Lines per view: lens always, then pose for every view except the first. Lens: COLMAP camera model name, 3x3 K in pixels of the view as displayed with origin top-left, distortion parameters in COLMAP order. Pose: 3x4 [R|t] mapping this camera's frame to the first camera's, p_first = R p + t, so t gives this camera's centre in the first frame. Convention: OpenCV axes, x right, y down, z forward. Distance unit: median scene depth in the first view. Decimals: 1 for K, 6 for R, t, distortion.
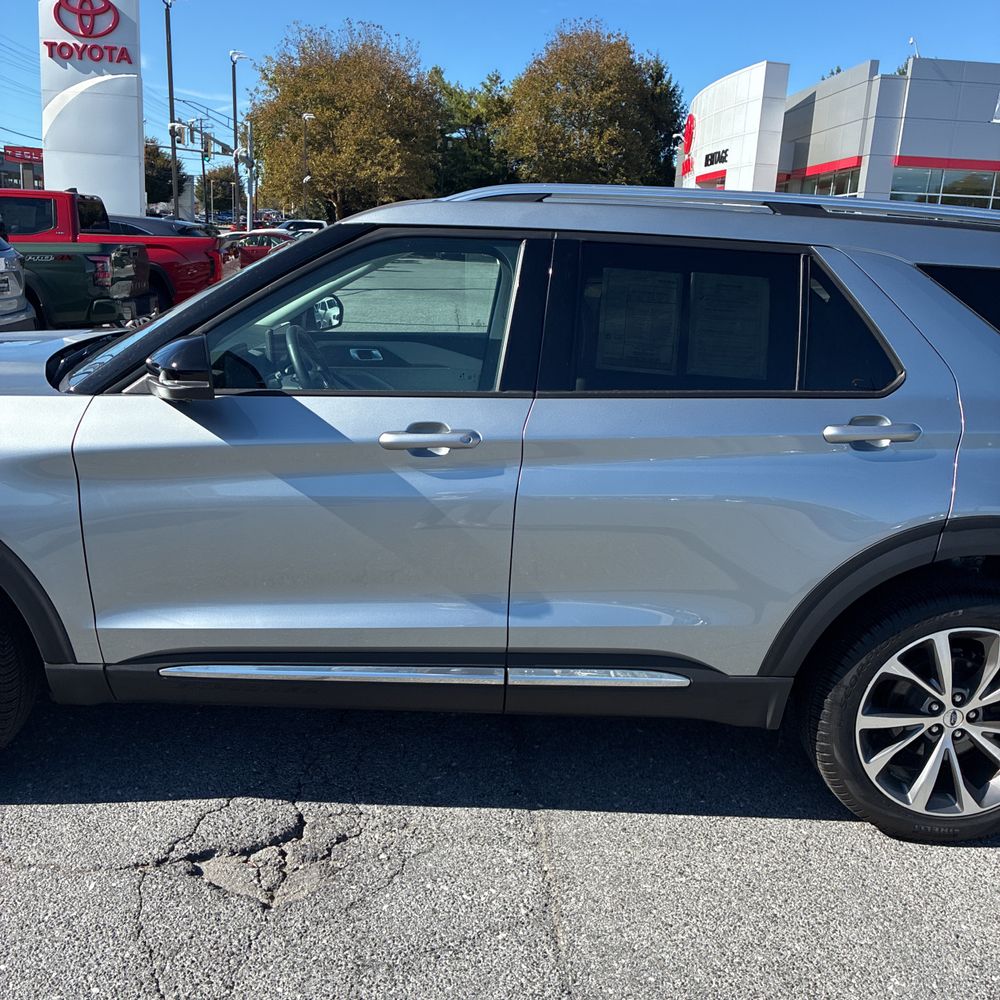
lens RADIAL K [[1023.3, 0, 495.4], [0, 1023.3, 507.4], [0, 0, 1]] dist [0.023670, 0.000000]
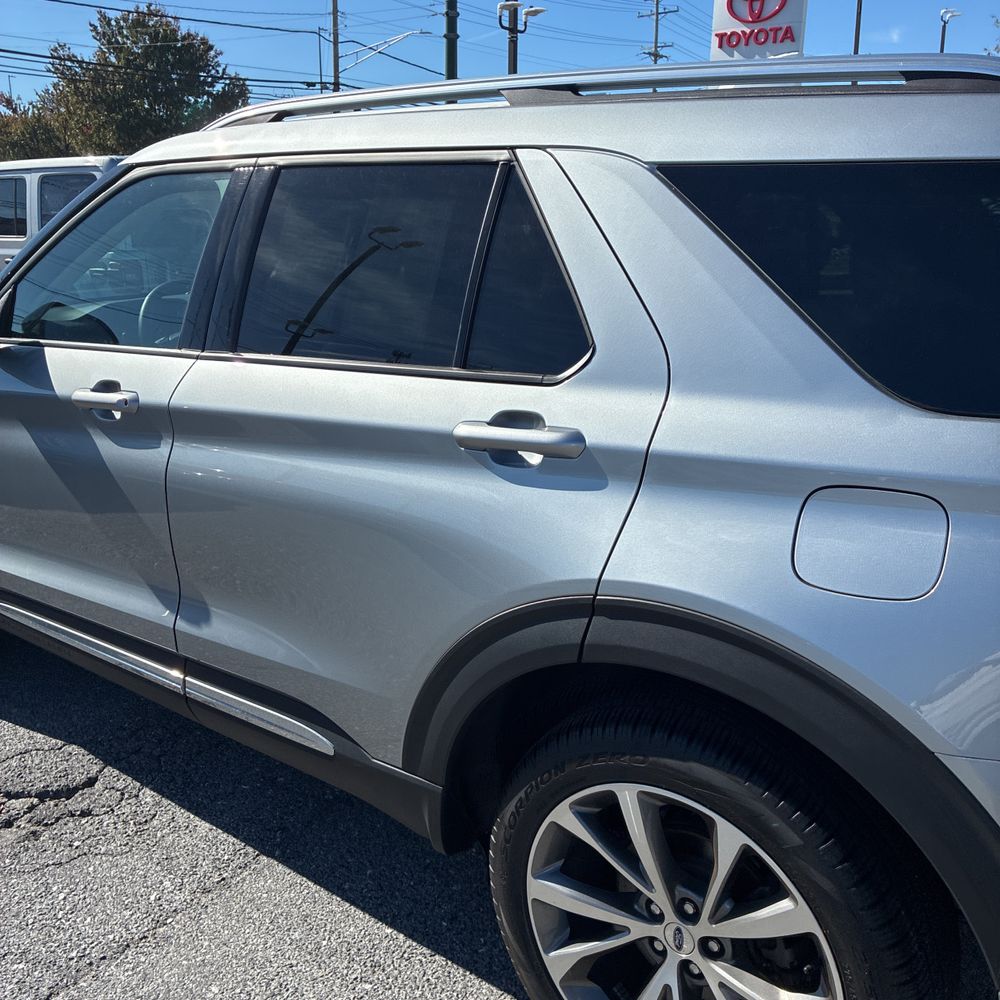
lens RADIAL K [[1023.3, 0, 502.9], [0, 1023.3, 503.9], [0, 0, 1]] dist [0.023670, 0.000000]
pose [[0.776547, 0.126064, -0.617319, 0.667110], [-0.119583, 0.991459, 0.052040, -0.056426], [0.618607, 0.033409, 0.784990, 0.449202]]
